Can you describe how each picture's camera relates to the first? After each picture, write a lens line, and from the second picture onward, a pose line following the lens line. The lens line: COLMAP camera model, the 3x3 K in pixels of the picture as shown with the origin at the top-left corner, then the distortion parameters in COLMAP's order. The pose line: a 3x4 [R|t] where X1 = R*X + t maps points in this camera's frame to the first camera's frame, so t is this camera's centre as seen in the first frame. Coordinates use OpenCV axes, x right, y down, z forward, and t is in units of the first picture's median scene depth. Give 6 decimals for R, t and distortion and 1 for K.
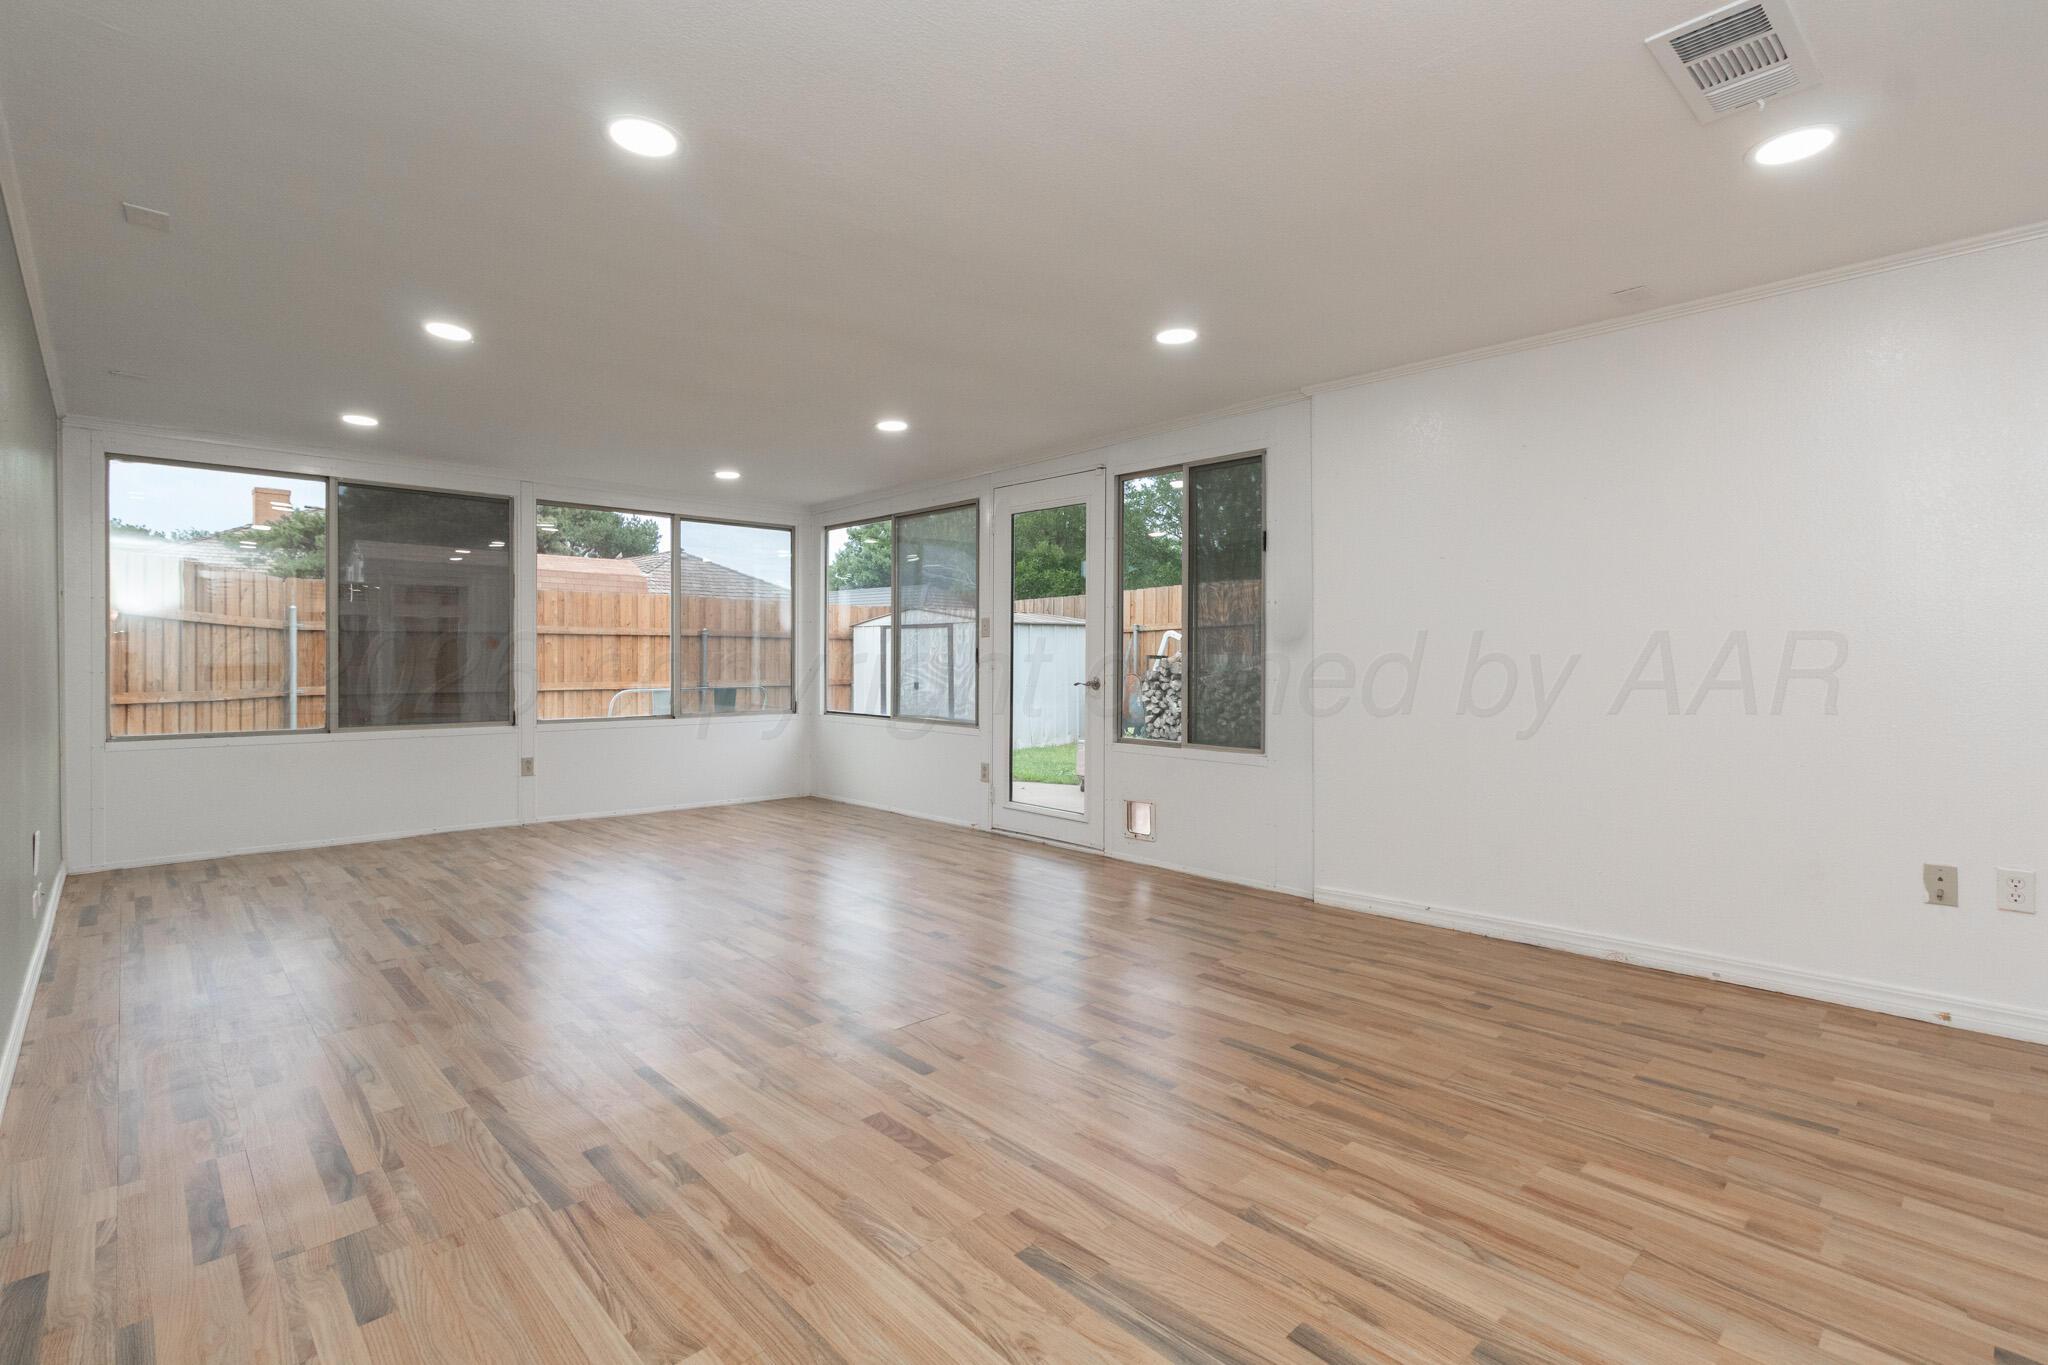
lens RADIAL K [[963.0, 0, 1006.3], [0, 963.0, 671.3], [0, 0, 1]] dist [0.000688, 0.000744]
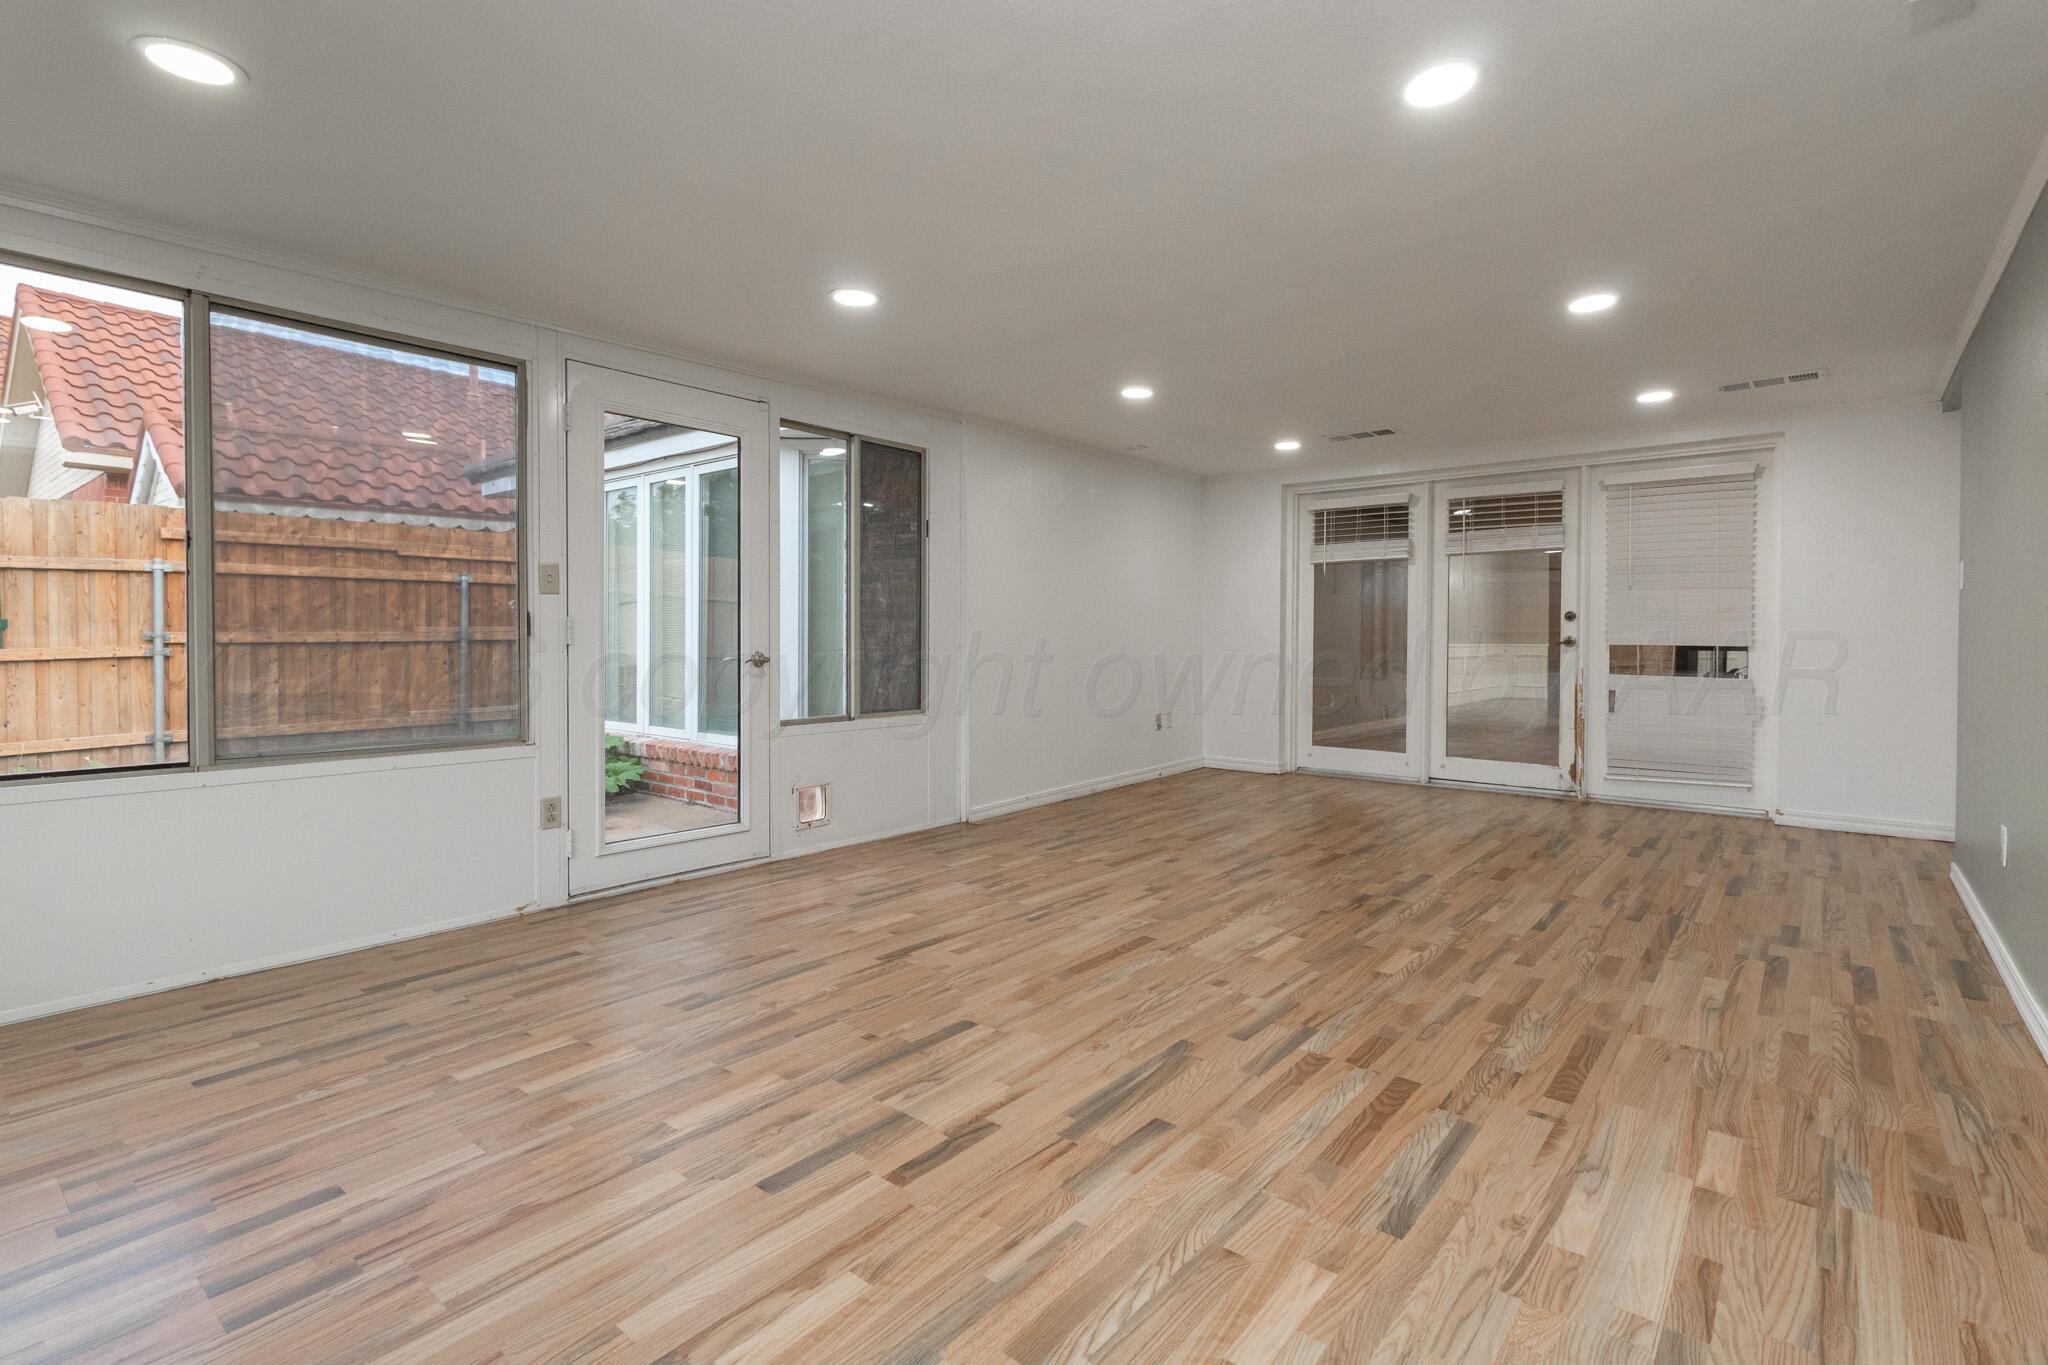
lens RADIAL K [[963.0, 0, 1006.3], [0, 963.0, 671.3], [0, 0, 1]] dist [0.000688, 0.000744]
pose [[-0.124747, -0.040014, 0.991381, -0.870832], [0.012470, 0.999044, 0.041892, -0.012037], [-0.992110, 0.017589, -0.124128, 1.022779]]
